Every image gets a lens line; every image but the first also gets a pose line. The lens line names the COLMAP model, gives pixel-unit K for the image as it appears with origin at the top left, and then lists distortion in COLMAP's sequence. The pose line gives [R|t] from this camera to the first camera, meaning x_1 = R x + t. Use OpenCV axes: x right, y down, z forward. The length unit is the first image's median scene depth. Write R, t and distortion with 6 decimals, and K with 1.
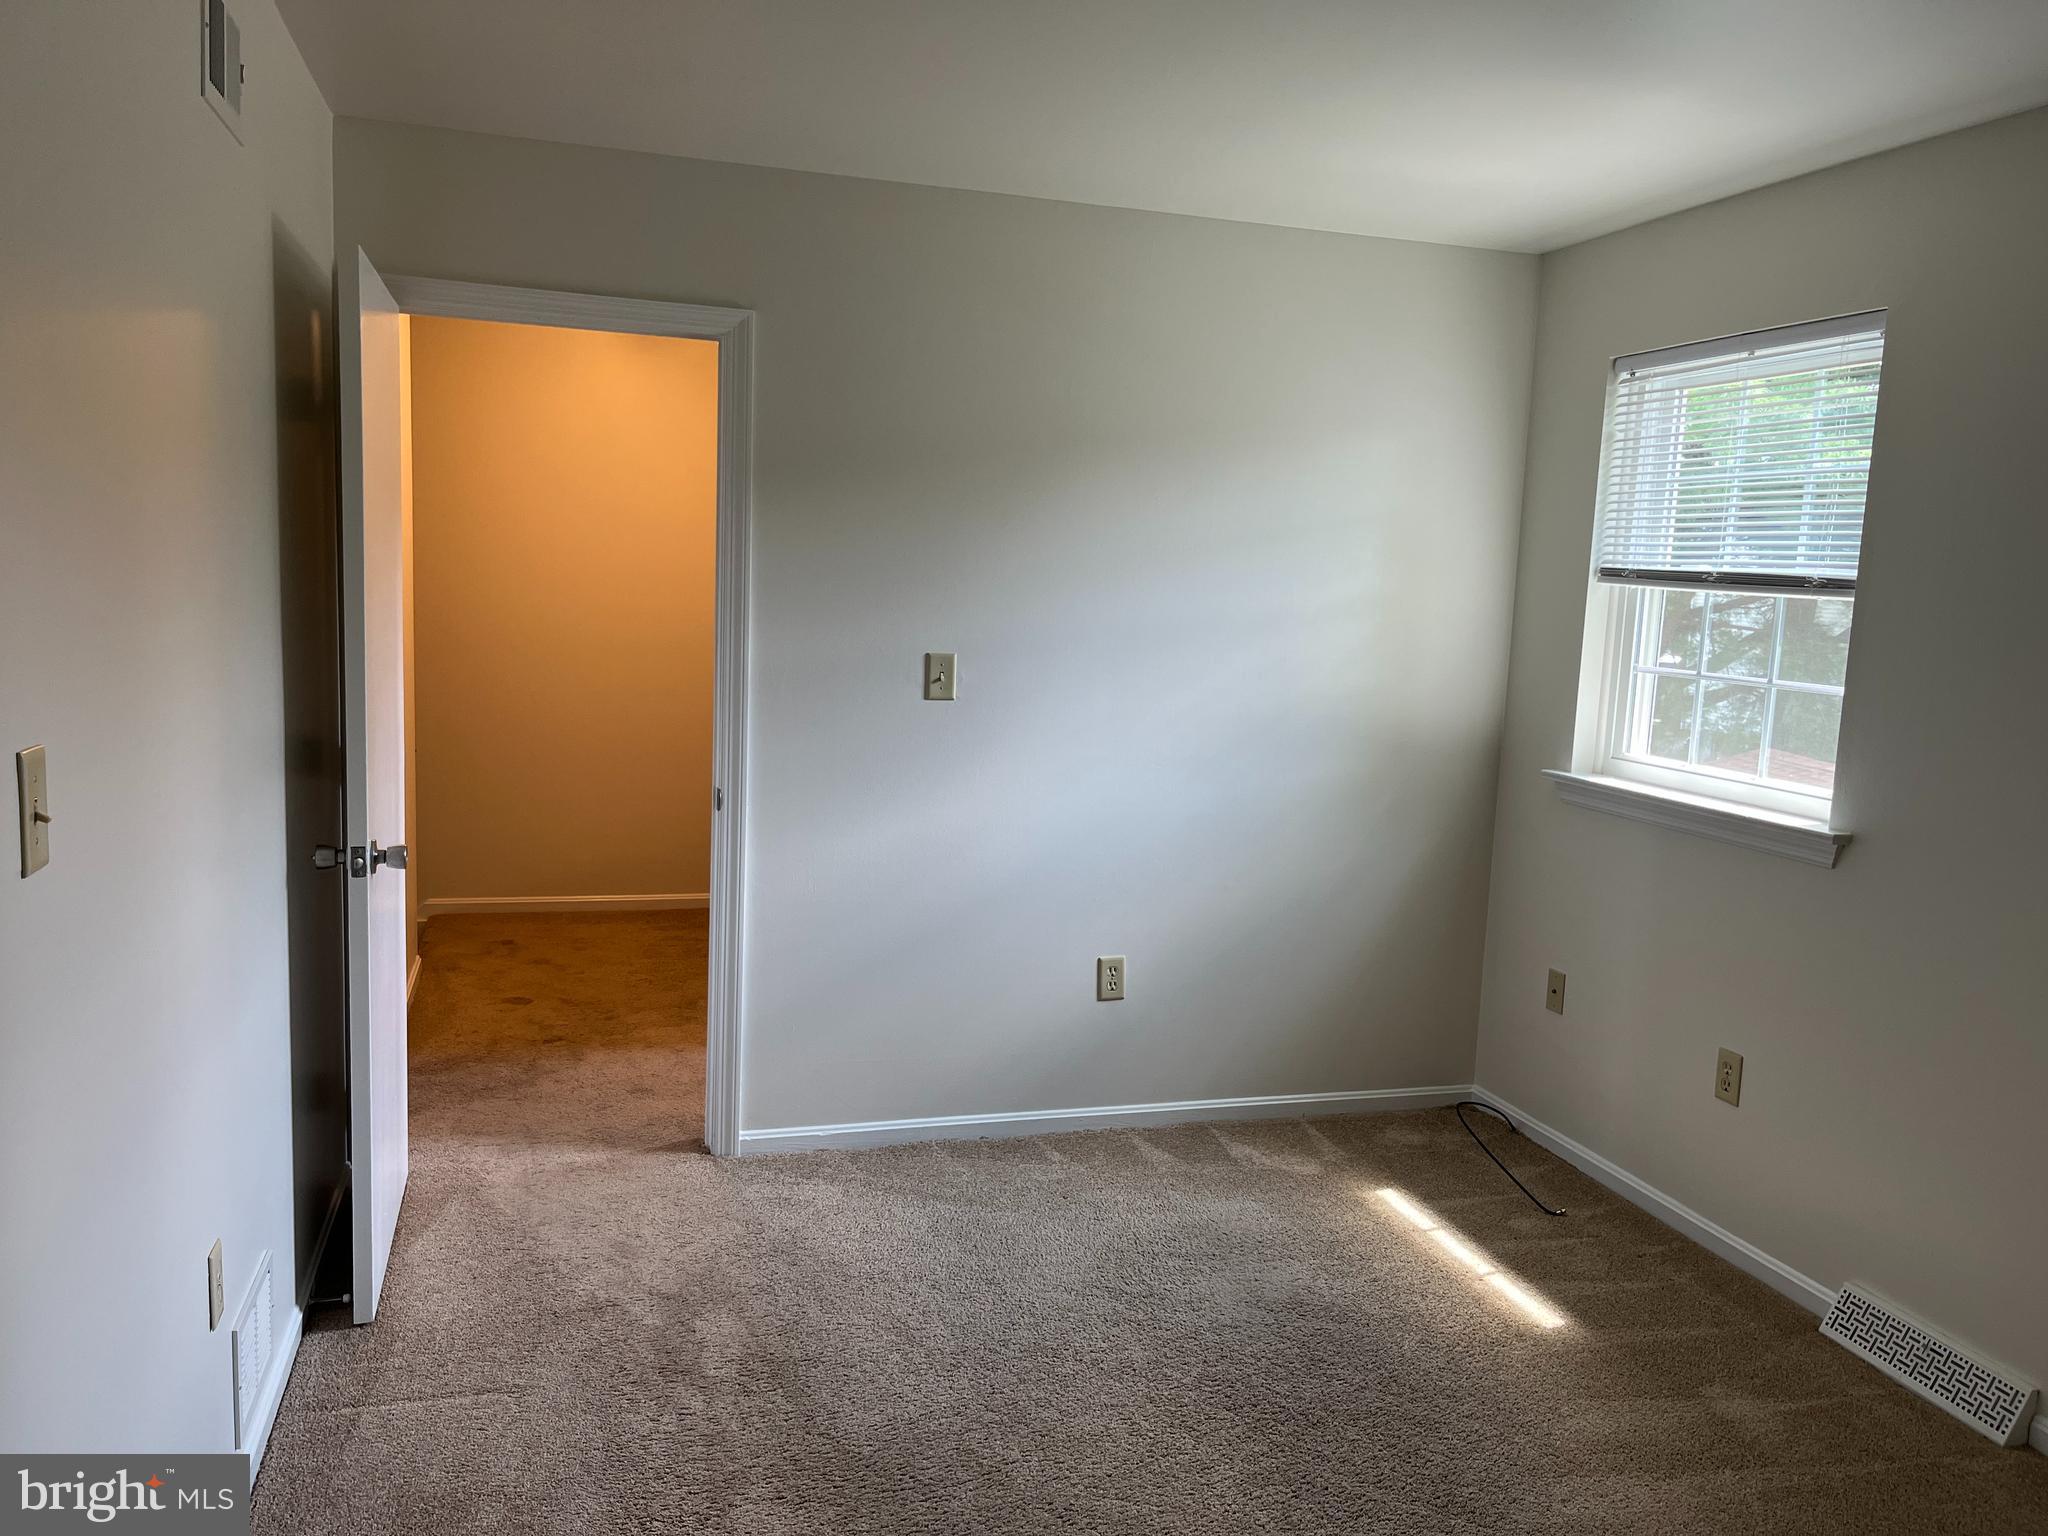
lens RADIAL K [[1555.3, 0, 1031.6], [0, 1555.3, 776.5], [0, 0, 1]] dist [0.062984, -0.090564]
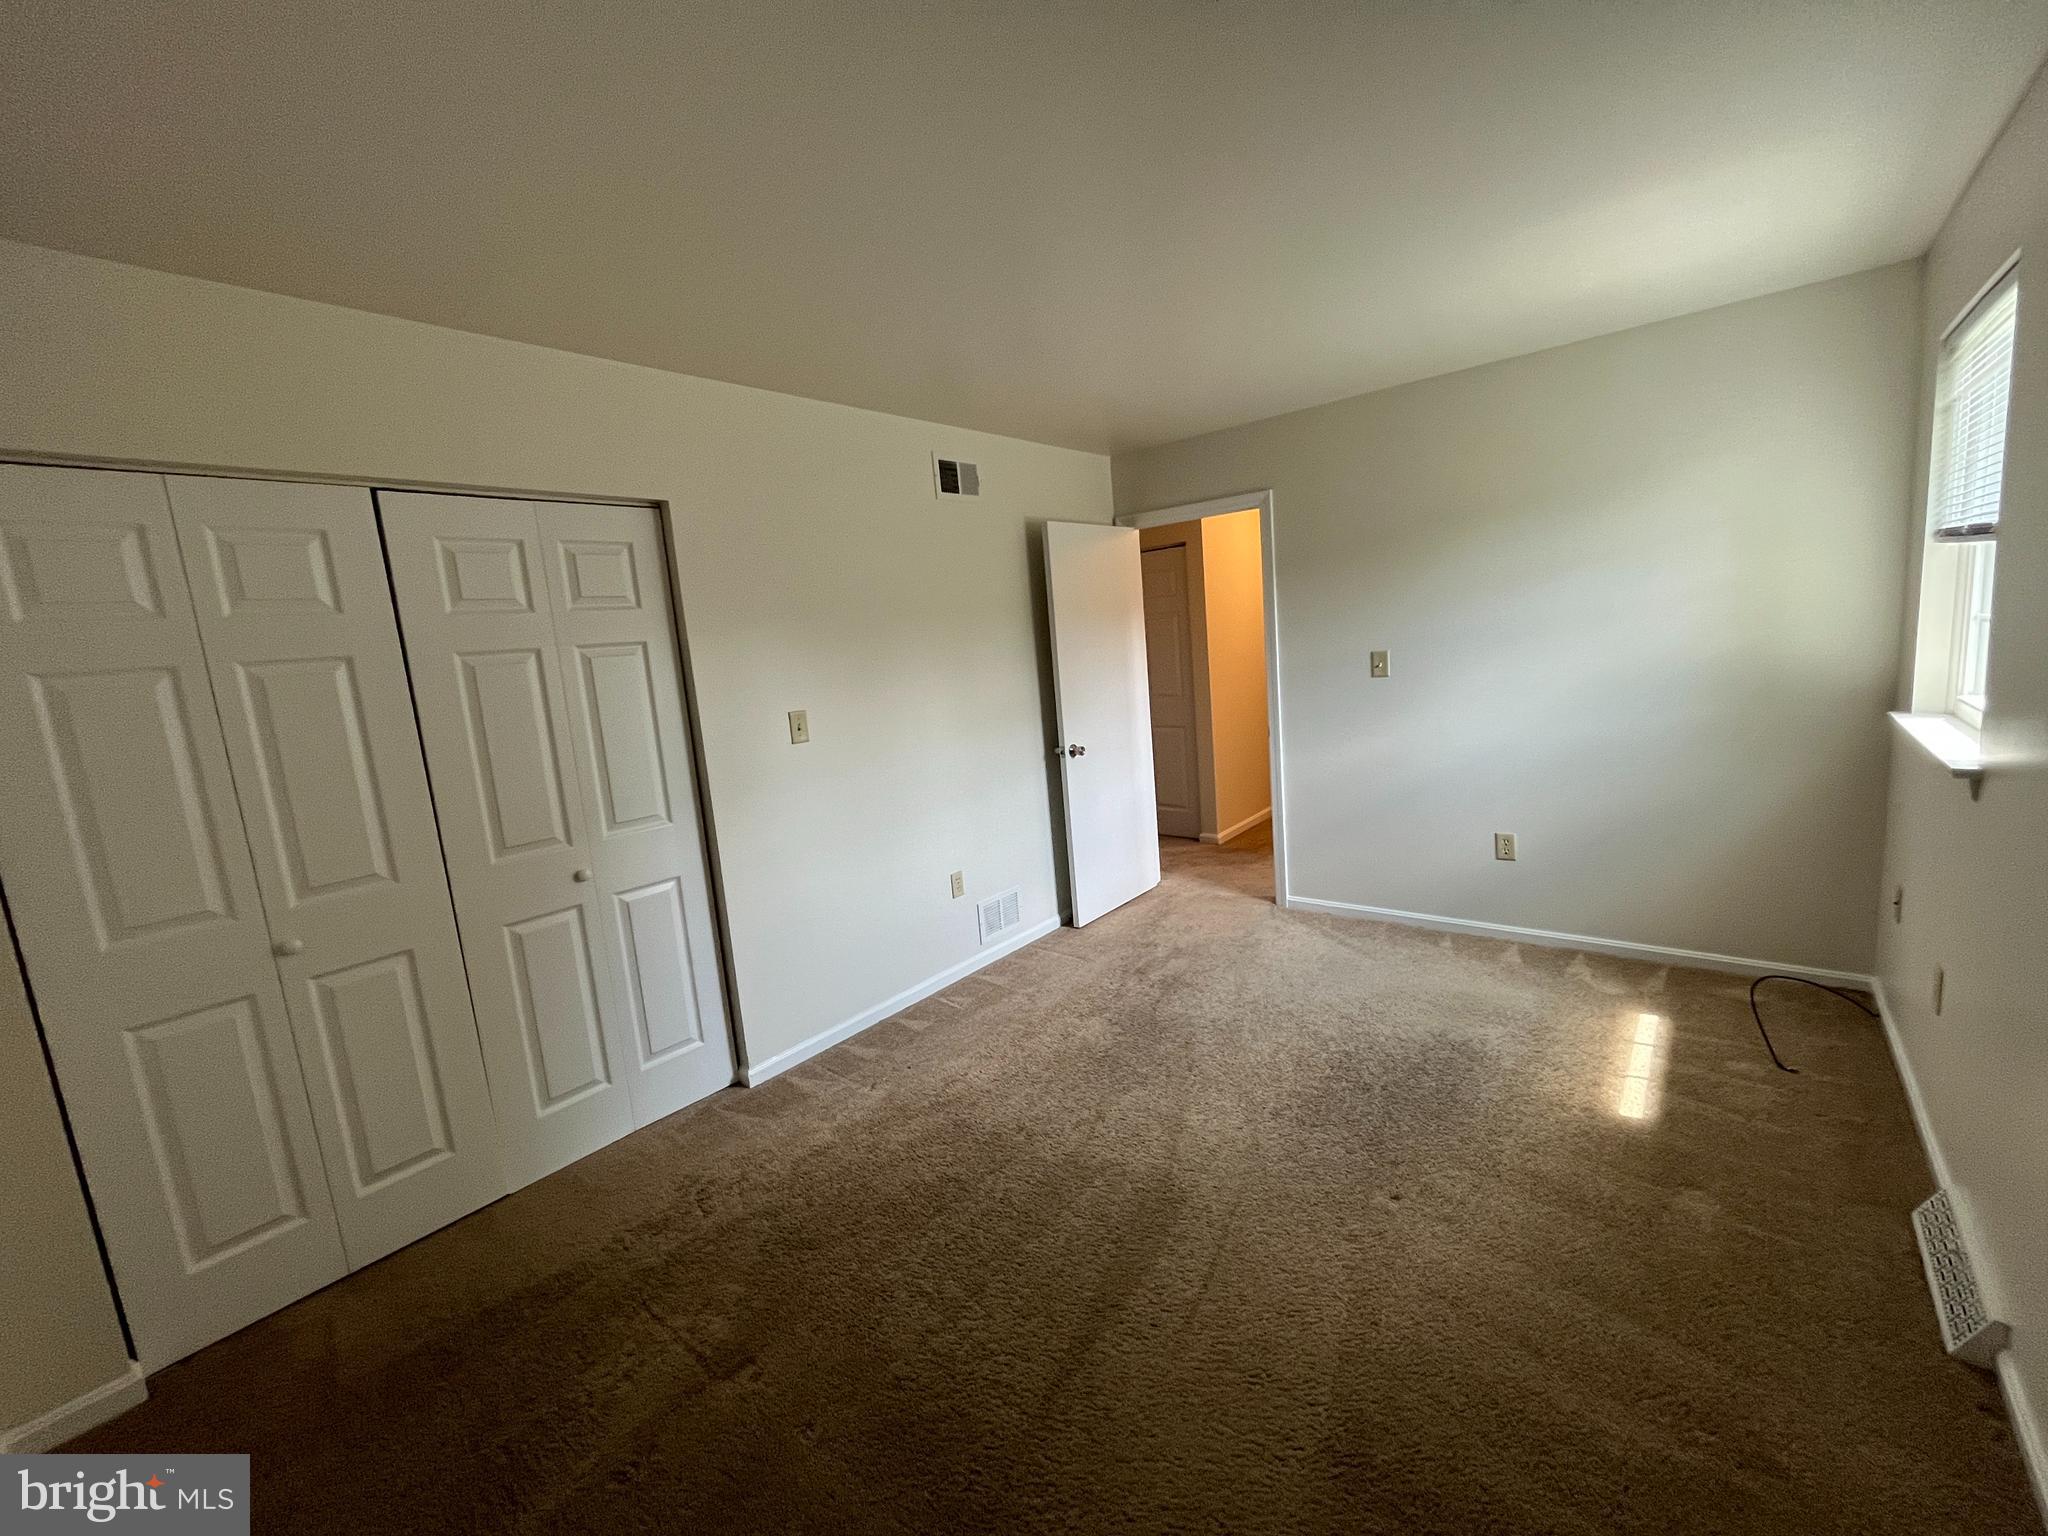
lens RADIAL K [[830.4, 0, 1031.5], [0, 830.4, 761.3], [0, 0, 1]] dist [-0.000701, -0.000260]
pose [[0.544986, 0.037356, -0.837612, 0.599507], [0.000782, 0.998984, 0.045062, 0.004964], [0.838445, -0.025213, 0.544403, 0.158086]]
